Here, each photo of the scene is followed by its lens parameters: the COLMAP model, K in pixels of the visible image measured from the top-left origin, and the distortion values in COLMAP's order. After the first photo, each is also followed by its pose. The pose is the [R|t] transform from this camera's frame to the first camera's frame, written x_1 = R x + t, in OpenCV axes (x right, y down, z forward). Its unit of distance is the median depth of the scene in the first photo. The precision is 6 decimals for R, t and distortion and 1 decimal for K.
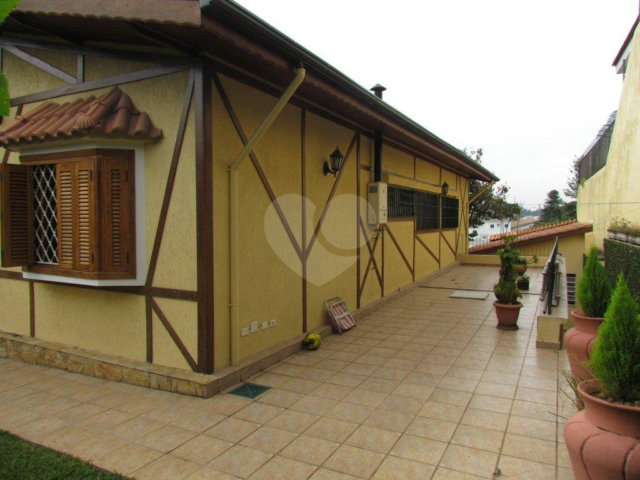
lens RADIAL K [[465.5, 0, 320.0], [0, 465.5, 240.0], [0, 0, 1]] dist [-0.008333, 0.008668]
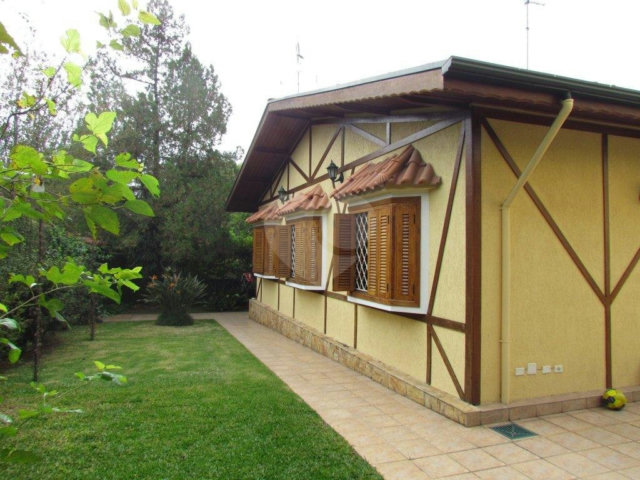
lens RADIAL K [[474.9, 0, 320.0], [0, 474.9, 240.0], [0, 0, 1]] dist [-0.025493, 0.063082]
pose [[0.735106, -0.015680, -0.677771, 0.221301], [-0.037000, 0.997315, -0.063202, 0.000128], [0.676942, 0.071537, 0.732552, -0.033343]]
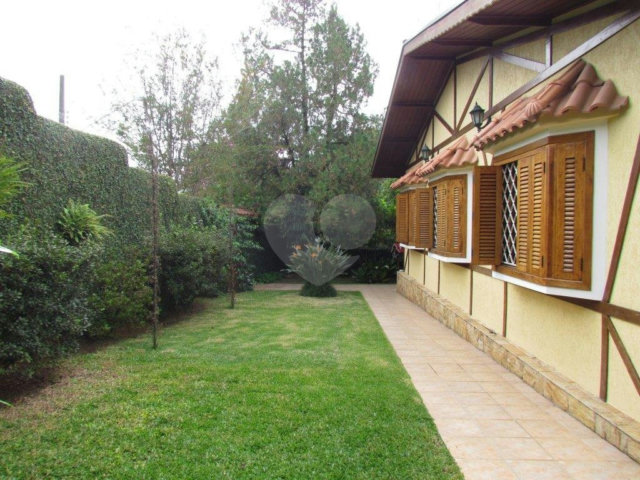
lens RADIAL K [[465.5, 0, 320.0], [0, 465.5, 240.0], [0, 0, 1]] dist [-0.008333, 0.008668]
pose [[0.445004, 0.024716, -0.895188, 0.113994], [-0.034937, 0.999337, 0.010224, 0.003997], [0.894847, 0.026726, 0.445572, 0.225792]]
